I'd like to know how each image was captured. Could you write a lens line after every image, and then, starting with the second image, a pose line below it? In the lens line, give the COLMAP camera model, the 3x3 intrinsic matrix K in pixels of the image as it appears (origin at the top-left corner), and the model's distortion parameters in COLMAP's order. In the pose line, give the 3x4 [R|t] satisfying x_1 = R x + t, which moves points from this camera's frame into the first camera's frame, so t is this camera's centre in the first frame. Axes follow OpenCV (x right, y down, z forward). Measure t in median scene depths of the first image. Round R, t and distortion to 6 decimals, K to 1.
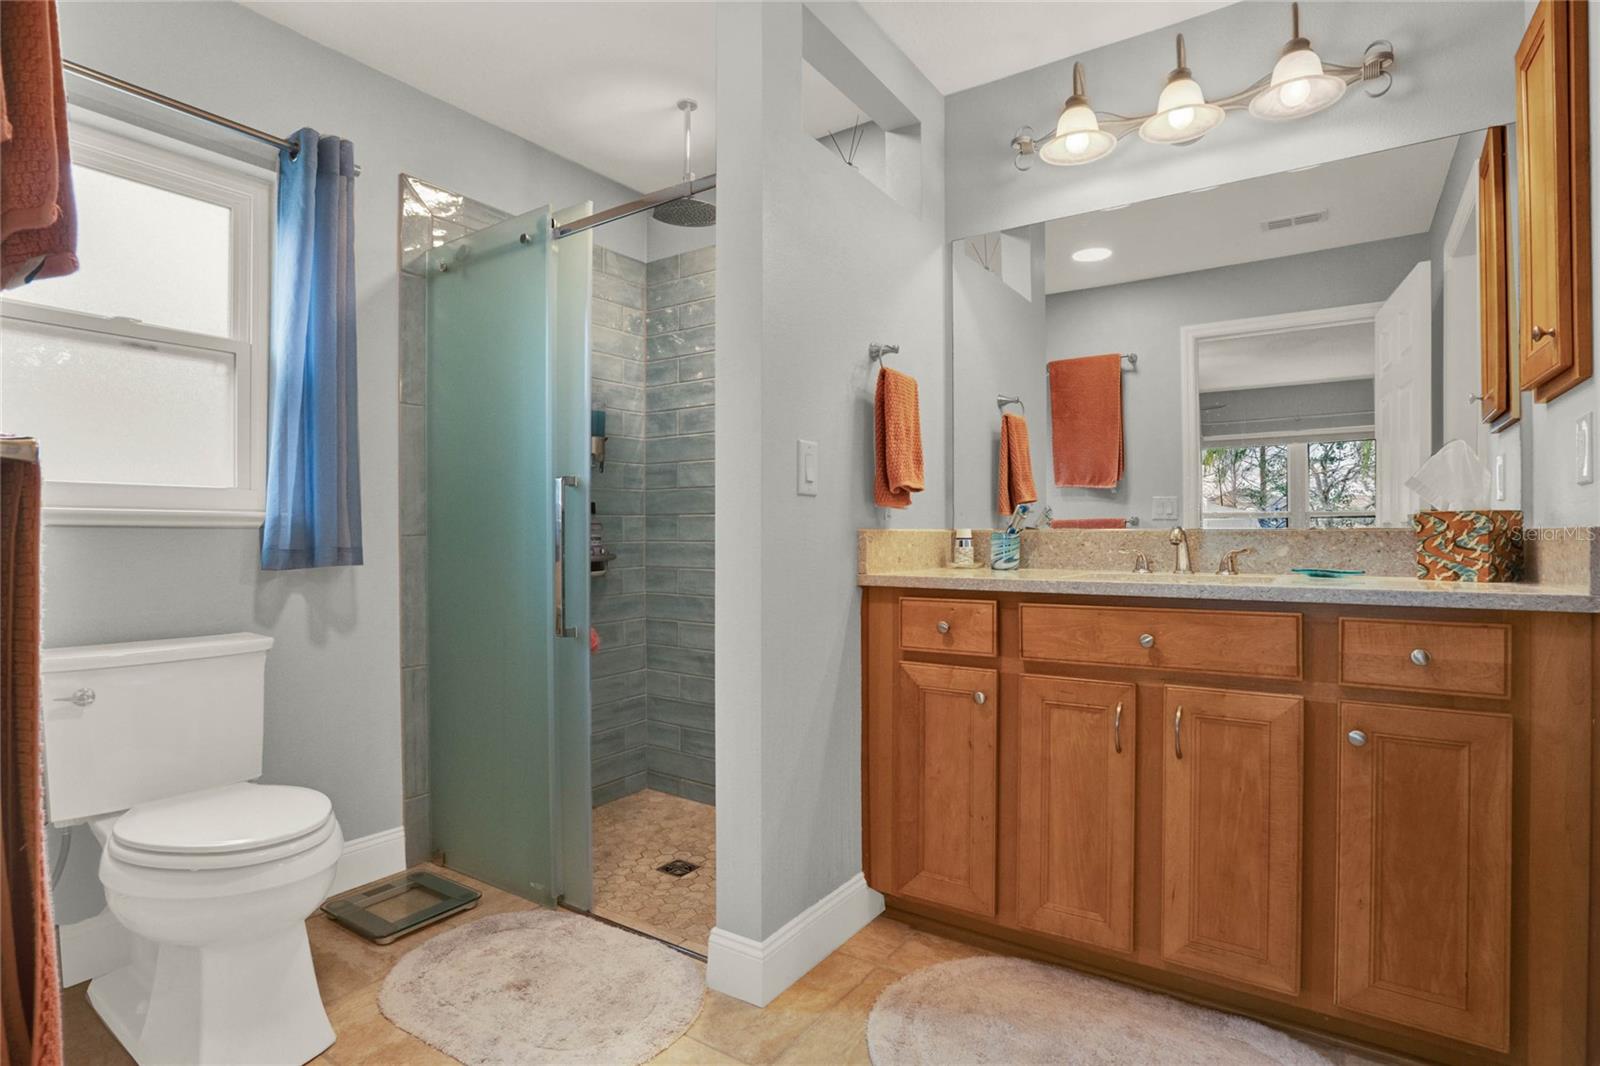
lens RADIAL K [[771.9, 0, 794.0], [0, 771.9, 534.1], [0, 0, 1]] dist [-0.031125, 0.001749]
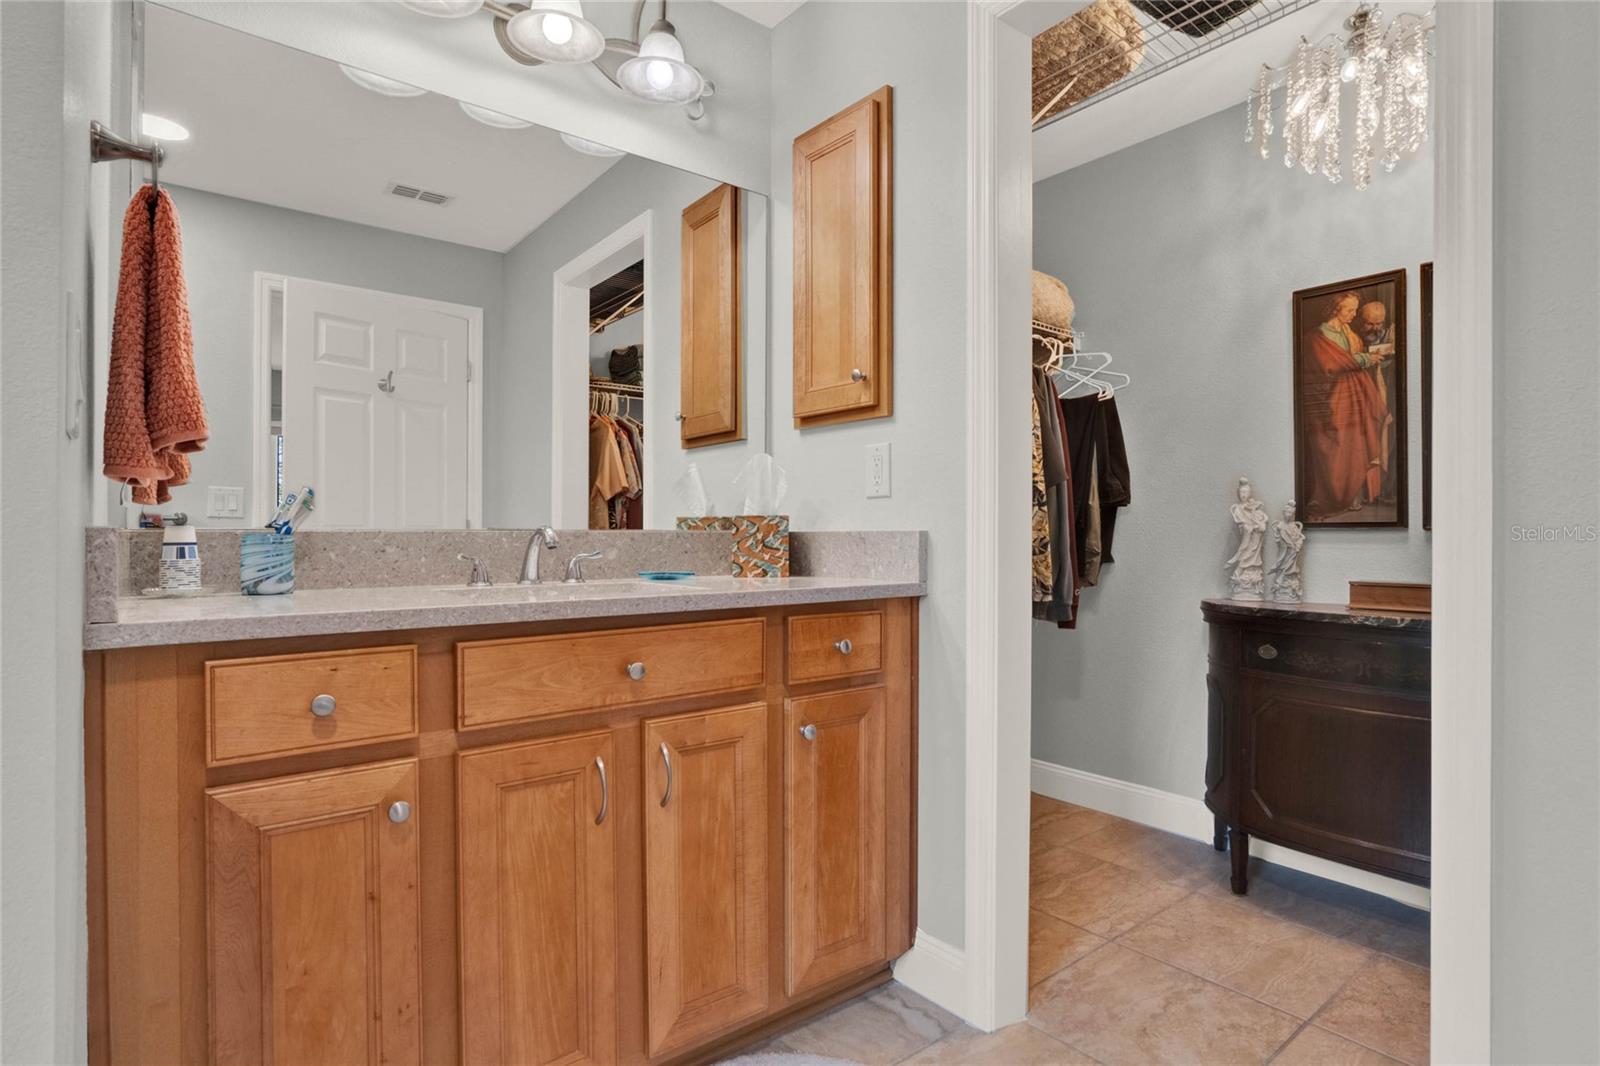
lens RADIAL K [[816.5, 0, 856.0], [0, 816.5, 538.1], [0, 0, 1]] dist [-0.052738, 0.024586]
pose [[0.303145, -0.001816, 0.952943, -0.237553], [0.000130, 0.999998, 0.001864, 0.001018], [-0.952944, -0.000441, 0.303145, 0.473301]]
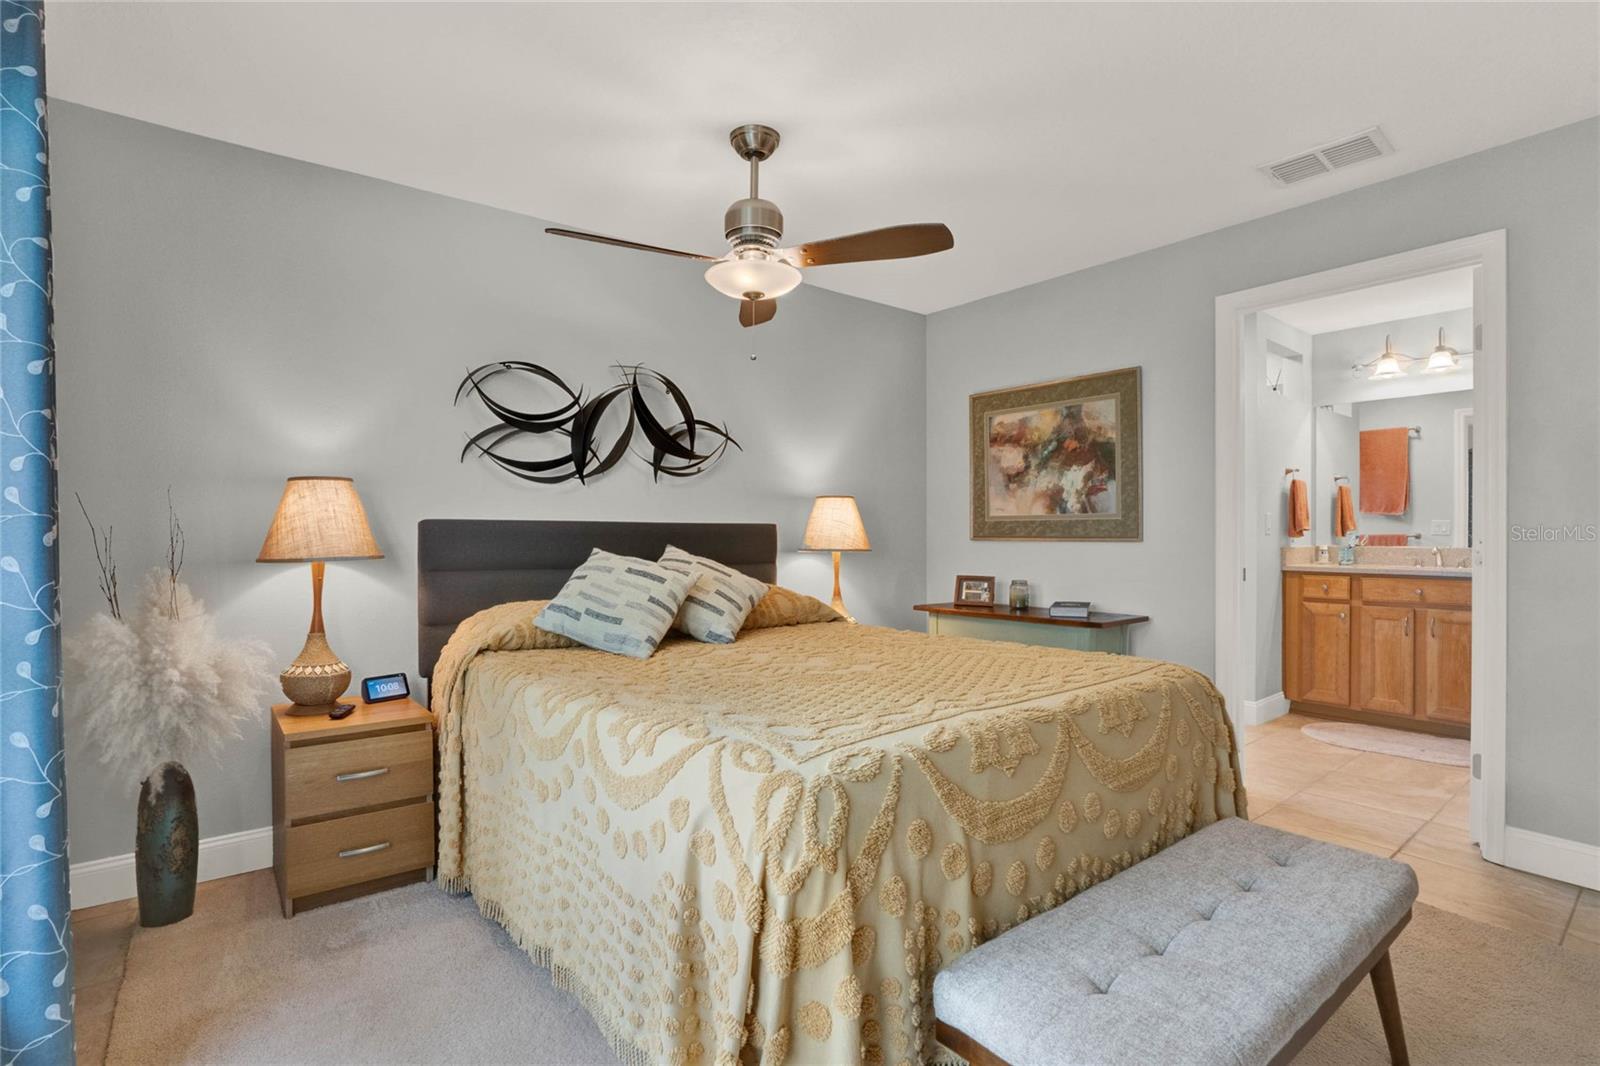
lens RADIAL K [[771.9, 0, 804.9], [0, 771.9, 525.9], [0, 0, 1]] dist [-0.031125, 0.001749]
pose [[0.963394, 0.005285, -0.268036, -0.766384], [-0.007786, 0.999936, -0.008269, -0.042243], [0.267975, 0.010053, 0.963373, -1.812519]]
